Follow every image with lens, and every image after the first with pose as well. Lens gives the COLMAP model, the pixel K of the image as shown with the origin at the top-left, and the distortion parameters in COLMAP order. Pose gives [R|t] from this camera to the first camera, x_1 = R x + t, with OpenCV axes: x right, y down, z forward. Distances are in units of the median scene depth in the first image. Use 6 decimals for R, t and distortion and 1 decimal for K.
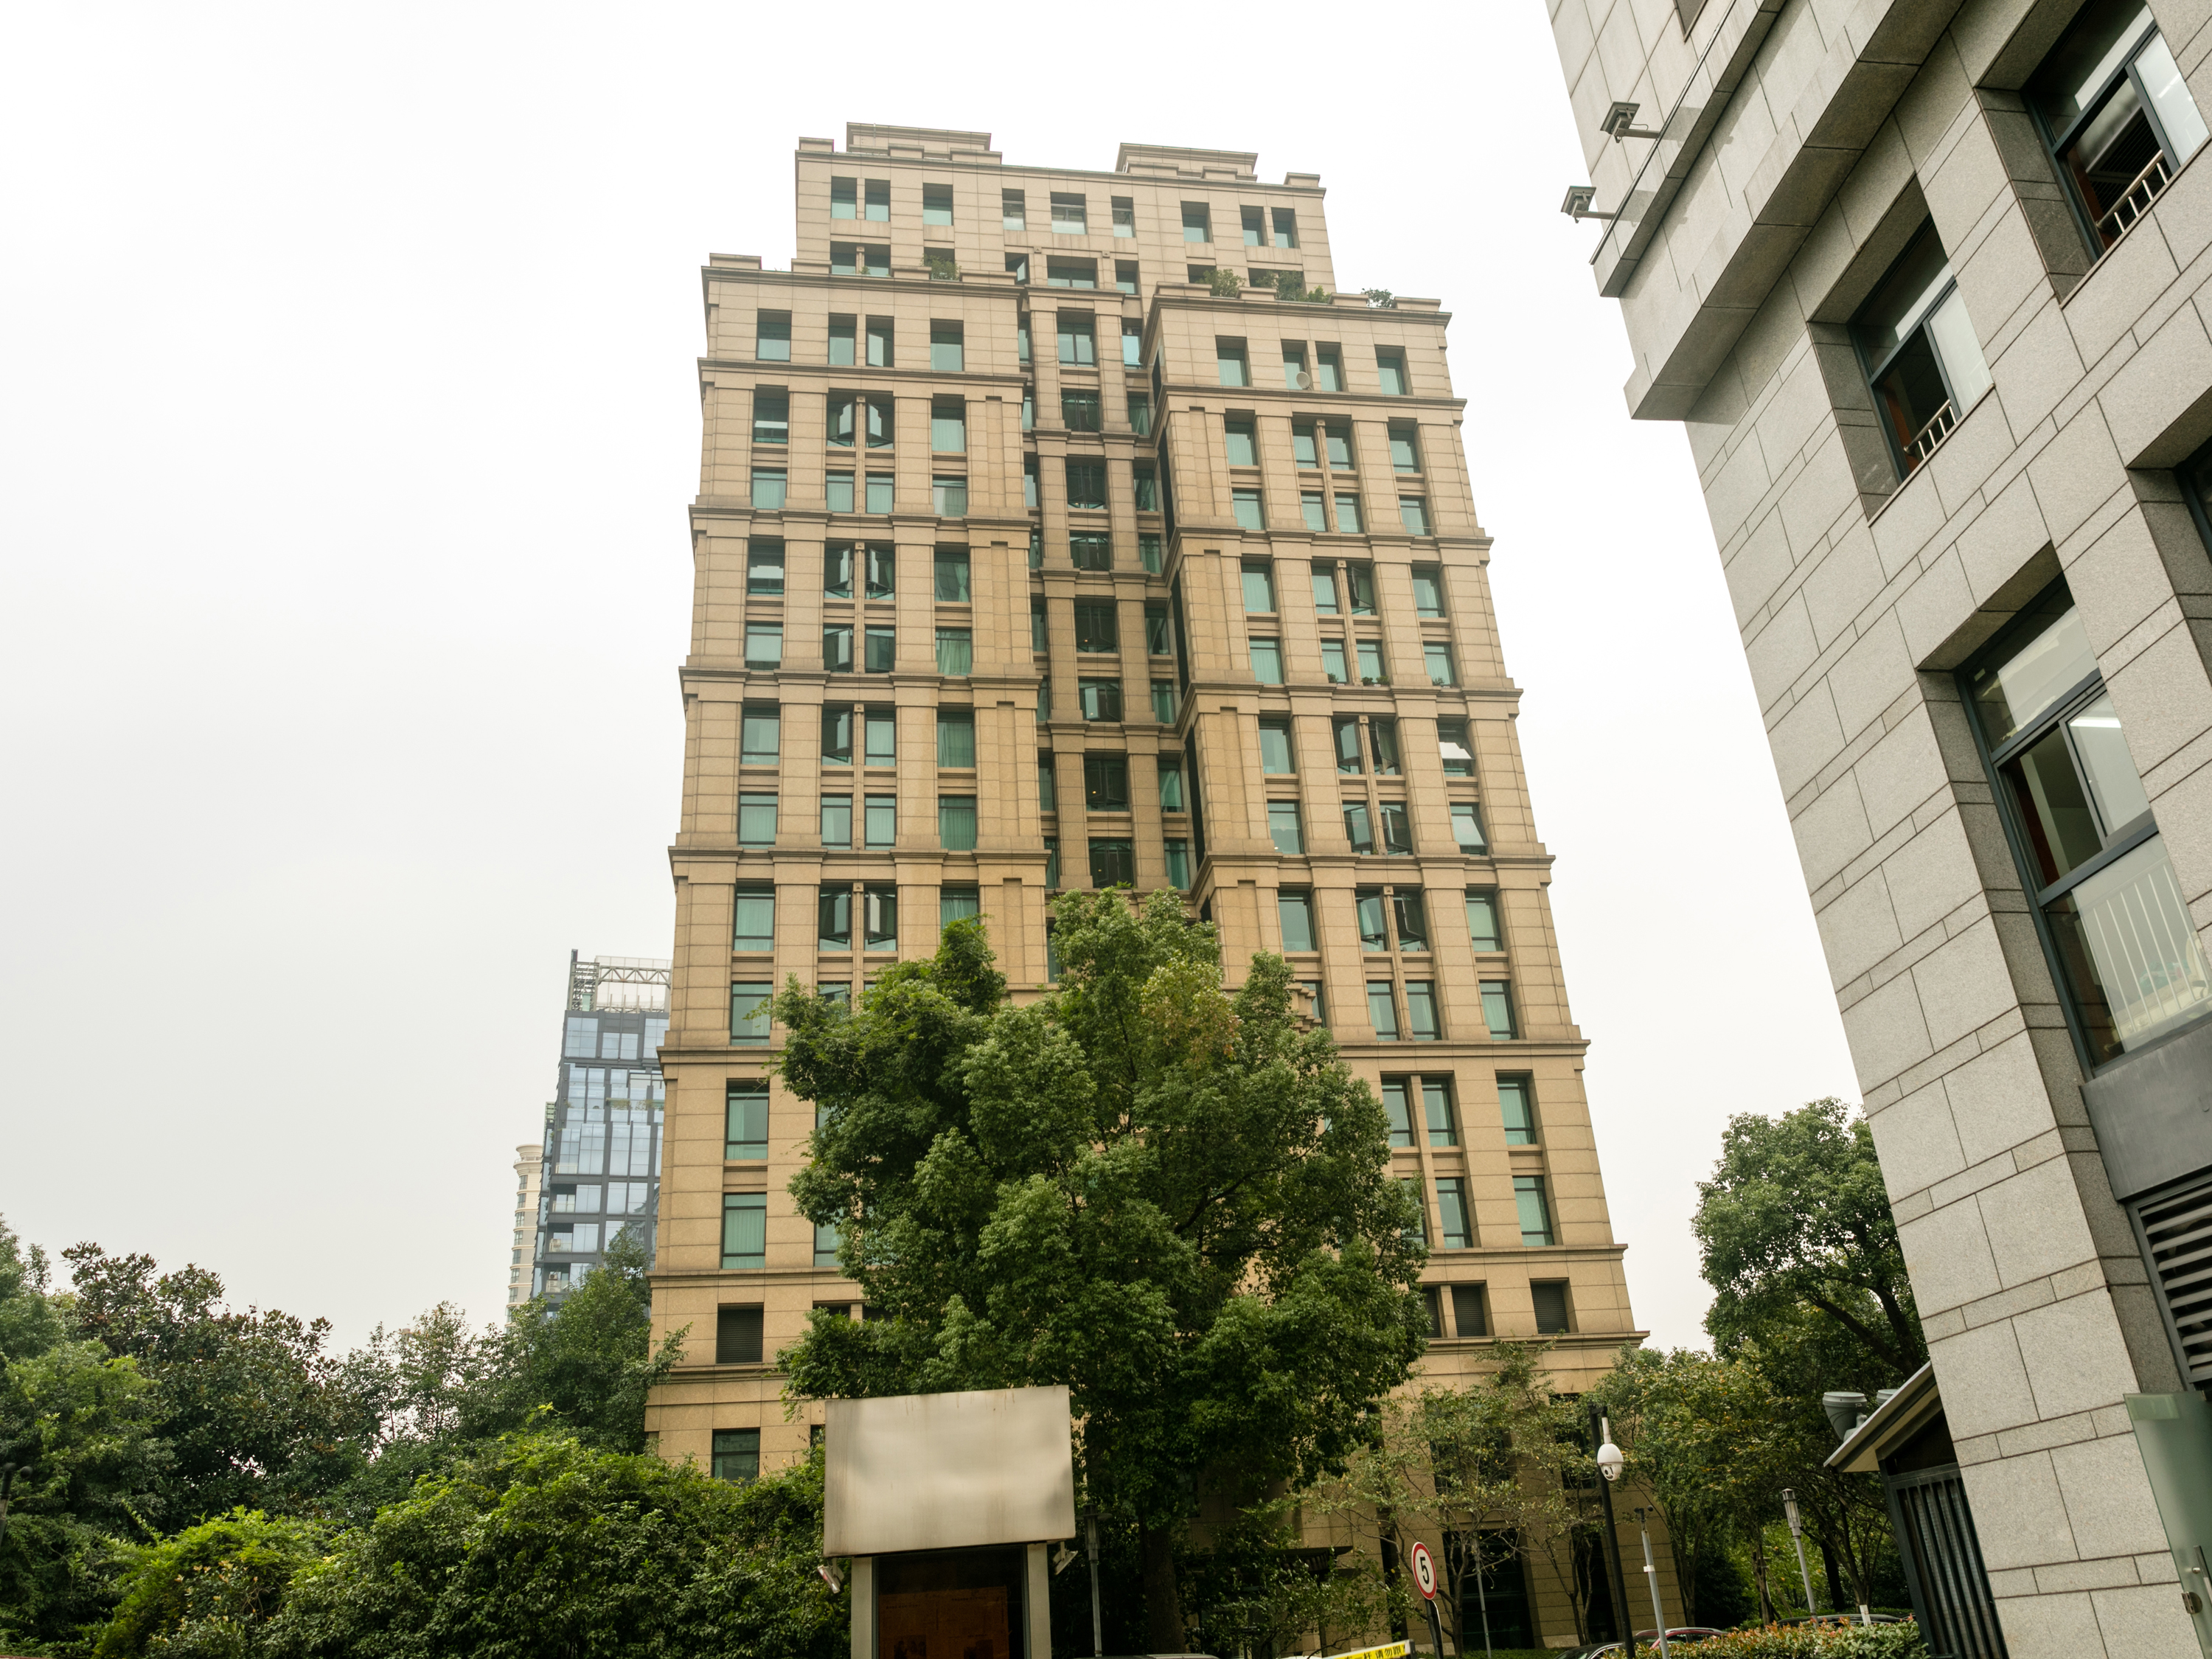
lens RADIAL K [[1720.5, 0, 1106.0], [0, 1720.5, 829.5], [0, 0, 1]] dist [0.005597, 0.004850]
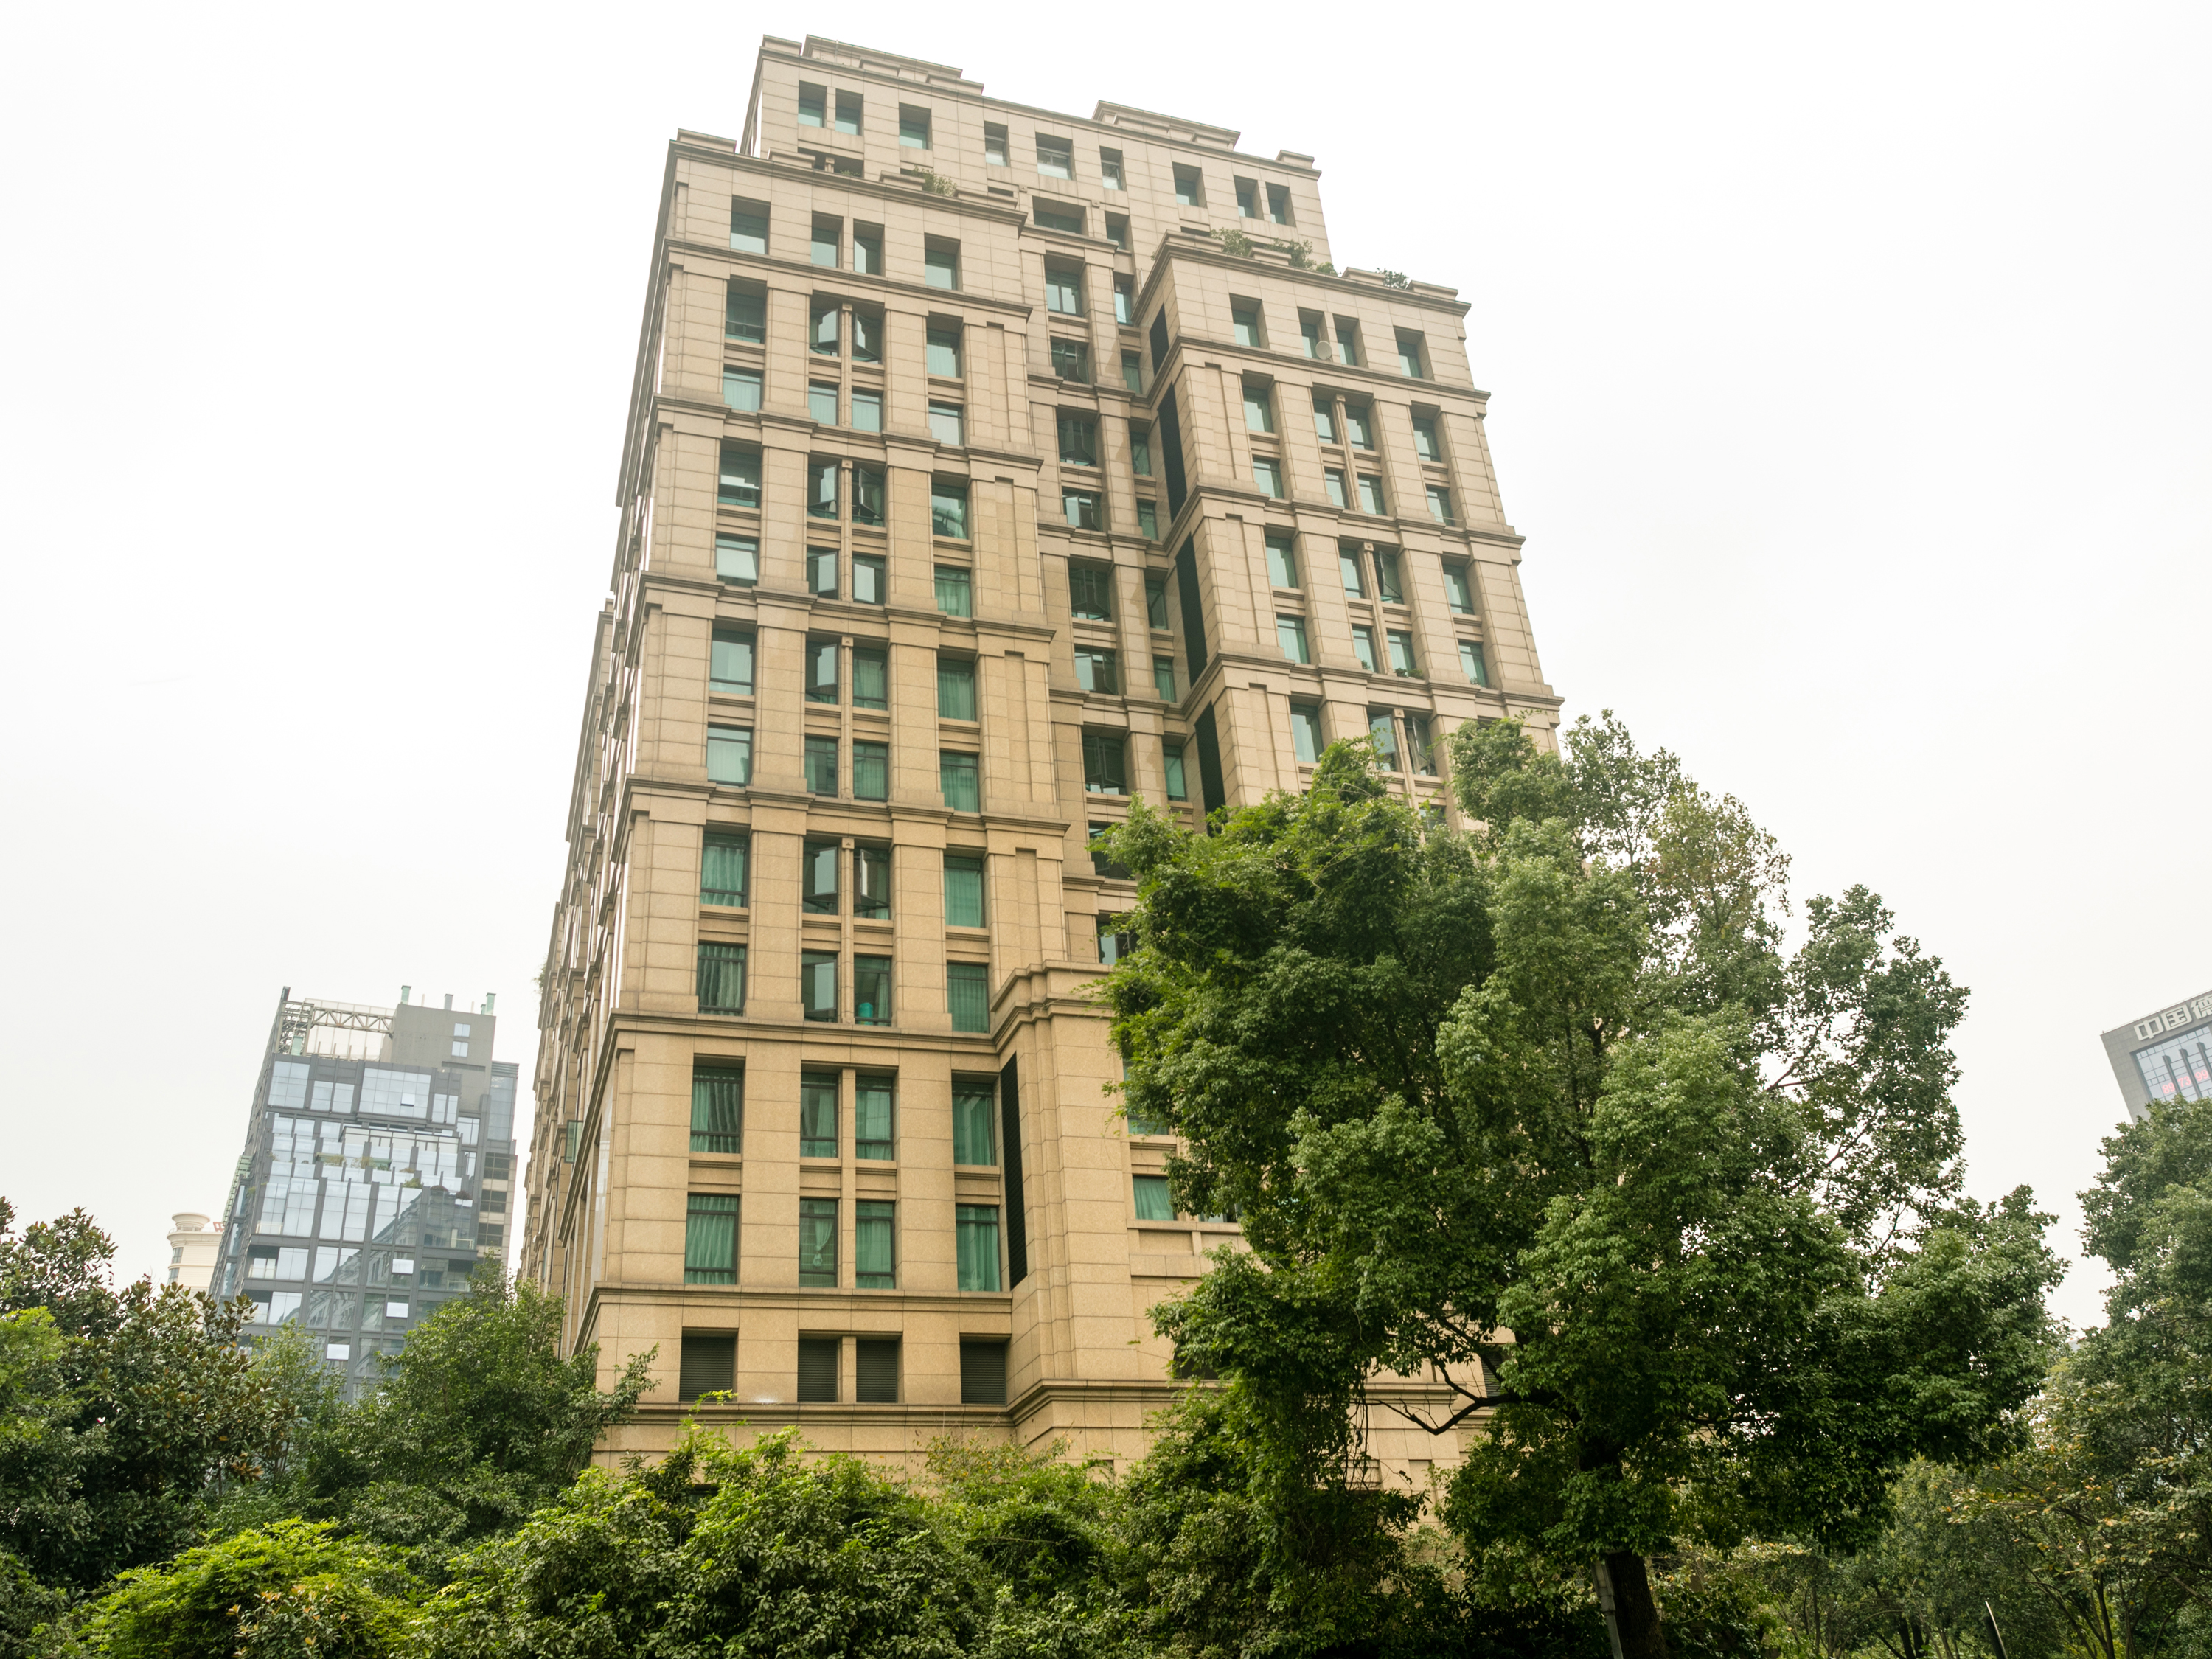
lens RADIAL K [[1766.3, 0, 1036.4], [0, 1766.3, 822.5], [0, 0, 1]] dist [0.012681, 0.004879]
pose [[0.989394, 0.079205, 0.121760, -0.130762], [-0.071212, 0.995095, -0.068658, 0.062706], [-0.126601, 0.059259, 0.990182, 0.109024]]
